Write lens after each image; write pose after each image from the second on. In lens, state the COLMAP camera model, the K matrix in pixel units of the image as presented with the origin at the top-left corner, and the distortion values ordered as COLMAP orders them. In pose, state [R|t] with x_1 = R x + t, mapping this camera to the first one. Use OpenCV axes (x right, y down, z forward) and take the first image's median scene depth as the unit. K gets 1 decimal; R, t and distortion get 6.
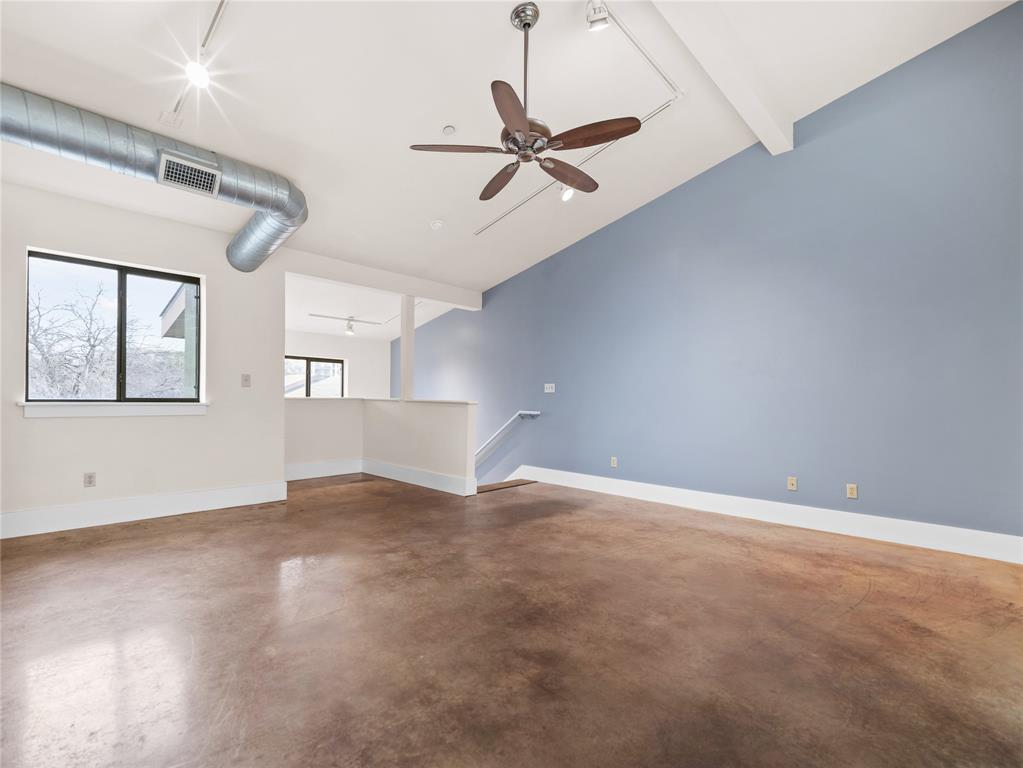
lens RADIAL K [[481.8, 0, 509.4], [0, 481.8, 393.8], [0, 0, 1]] dist [0.011003, -0.000586]
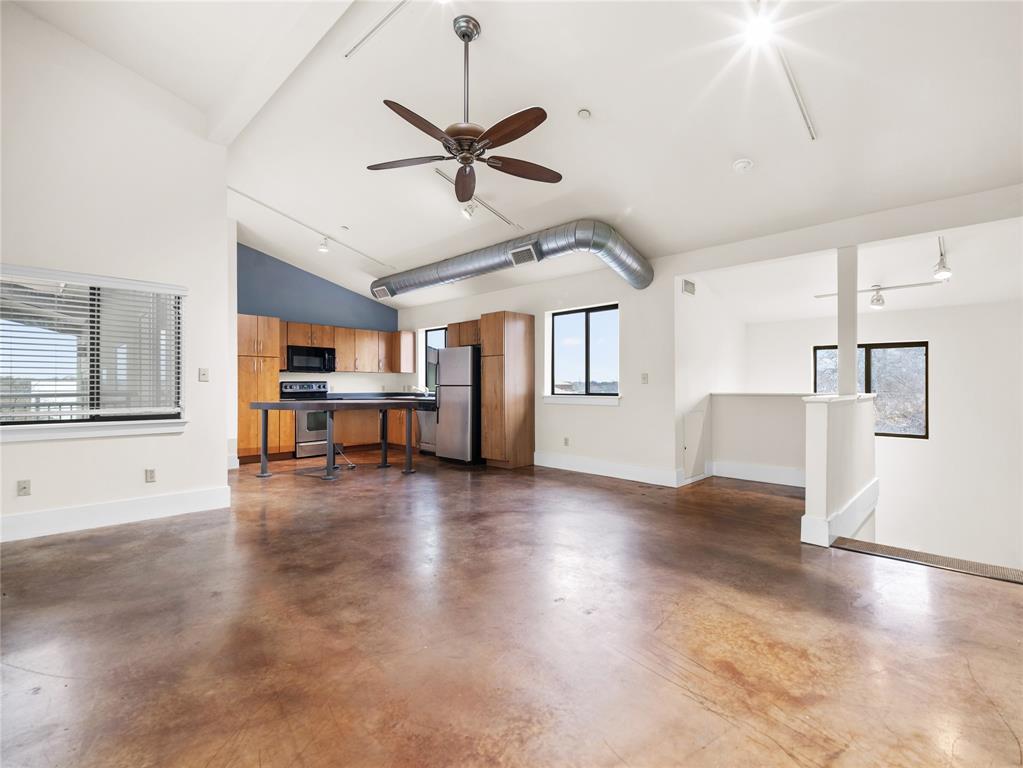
lens RADIAL K [[481.8, 0, 509.6], [0, 481.8, 383.3], [0, 0, 1]] dist [0.011003, -0.000586]
pose [[-0.024268, -0.023562, -0.999428, 1.105808], [0.002409, 0.999718, -0.023628, 0.019602], [0.999703, -0.002981, -0.024204, 1.159603]]
